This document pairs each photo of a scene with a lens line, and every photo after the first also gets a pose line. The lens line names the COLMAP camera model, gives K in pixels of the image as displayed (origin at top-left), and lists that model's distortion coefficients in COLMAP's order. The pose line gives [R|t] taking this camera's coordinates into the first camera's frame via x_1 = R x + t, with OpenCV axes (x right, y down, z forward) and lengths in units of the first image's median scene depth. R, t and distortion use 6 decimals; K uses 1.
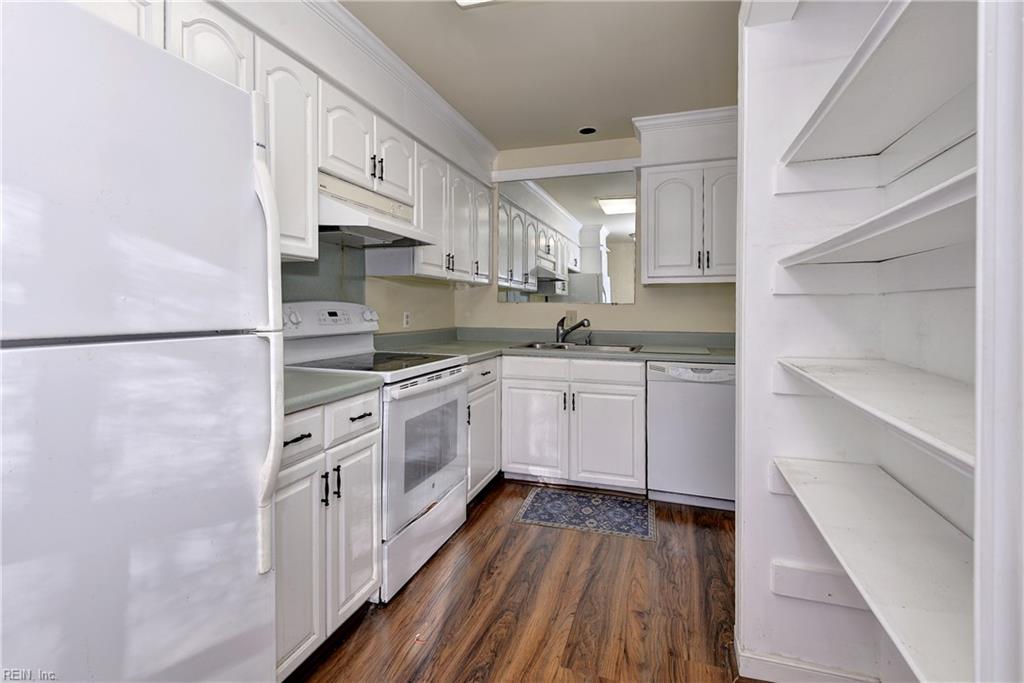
lens RADIAL K [[475.9, 0, 518.7], [0, 475.9, 311.8], [0, 0, 1]] dist [0.016080, -0.004597]
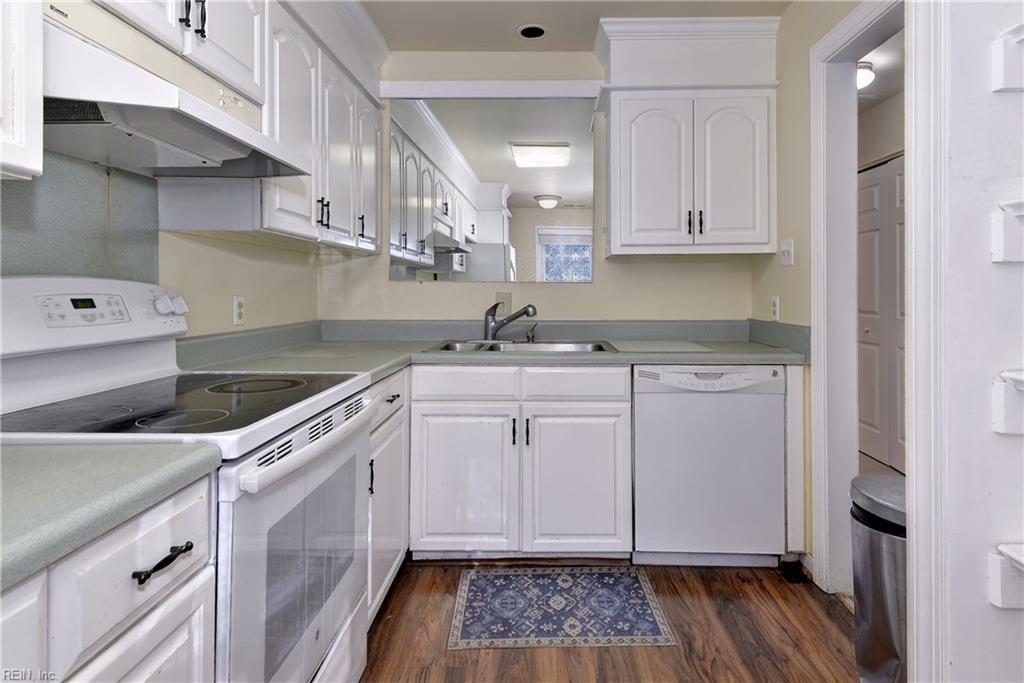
lens RADIAL K [[561.1, 0, 547.2], [0, 561.1, 284.5], [0, 0, 1]] dist [0.013812, -0.006446]
pose [[0.951680, -0.001891, 0.307087, -0.099141], [0.006992, 0.999855, -0.015513, -0.001893], [-0.307013, 0.016910, 0.951555, 0.260734]]
